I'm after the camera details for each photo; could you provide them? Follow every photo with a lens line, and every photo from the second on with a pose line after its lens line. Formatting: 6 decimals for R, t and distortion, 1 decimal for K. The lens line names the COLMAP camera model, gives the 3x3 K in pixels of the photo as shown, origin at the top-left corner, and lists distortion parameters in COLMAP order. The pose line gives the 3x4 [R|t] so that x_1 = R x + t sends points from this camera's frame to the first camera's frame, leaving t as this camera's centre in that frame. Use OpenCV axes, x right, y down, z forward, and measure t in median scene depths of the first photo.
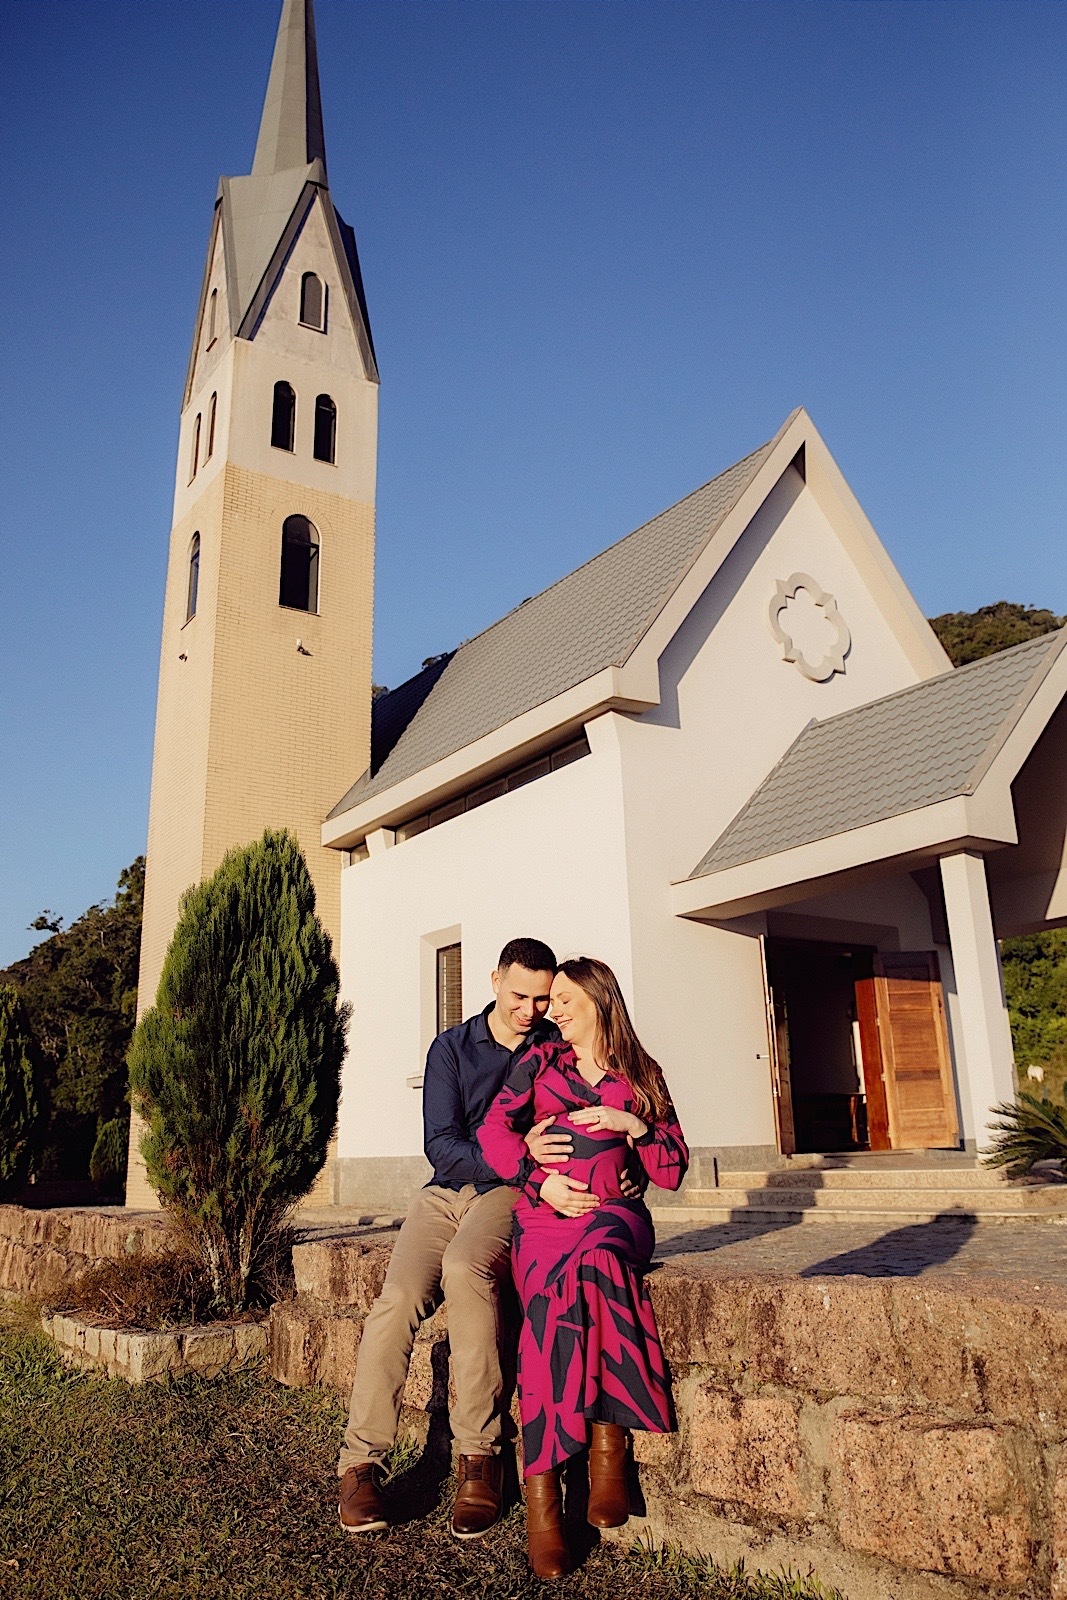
lens RADIAL K [[1296.8, 0, 532.3], [0, 1296.8, 795.7], [0, 0, 1]] dist [-0.048705, 0.014833]
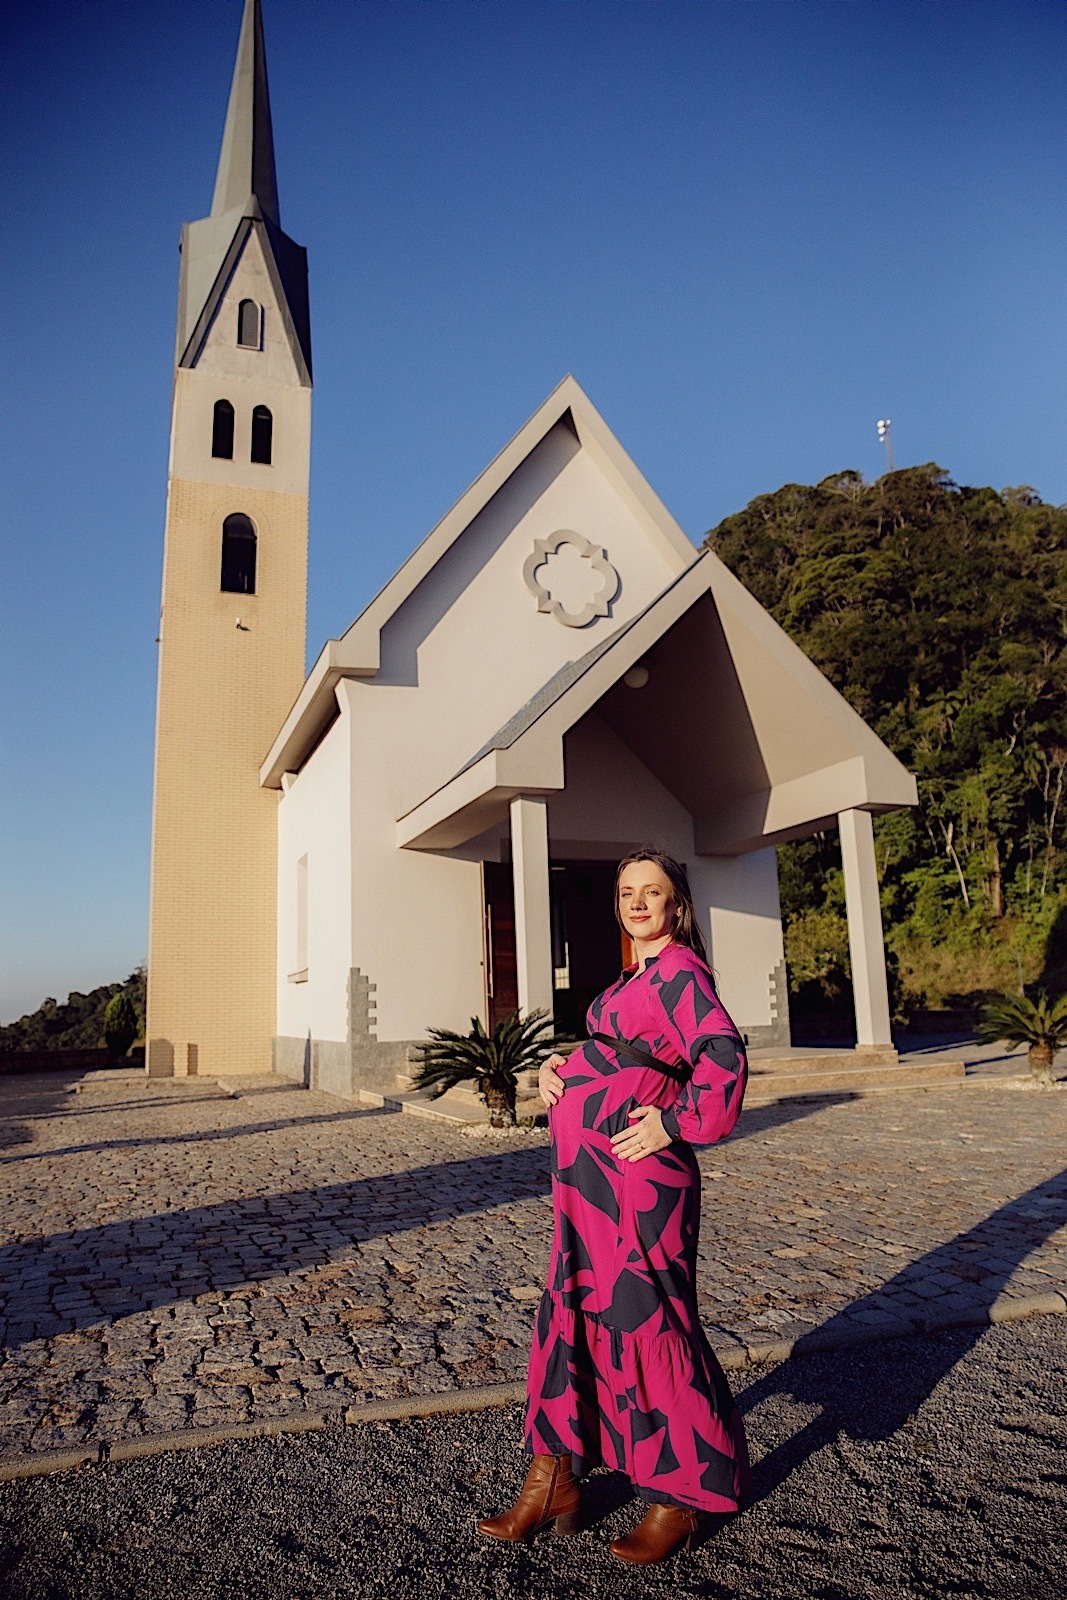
lens RADIAL K [[1095.9, 0, 539.1], [0, 1095.9, 804.3], [0, 0, 1]] dist [-0.011527, -0.006388]
pose [[0.968690, -0.047955, -0.243597, 0.327037], [0.073628, 0.992518, 0.097400, -0.024485], [0.237104, -0.112286, 0.964973, 0.043100]]
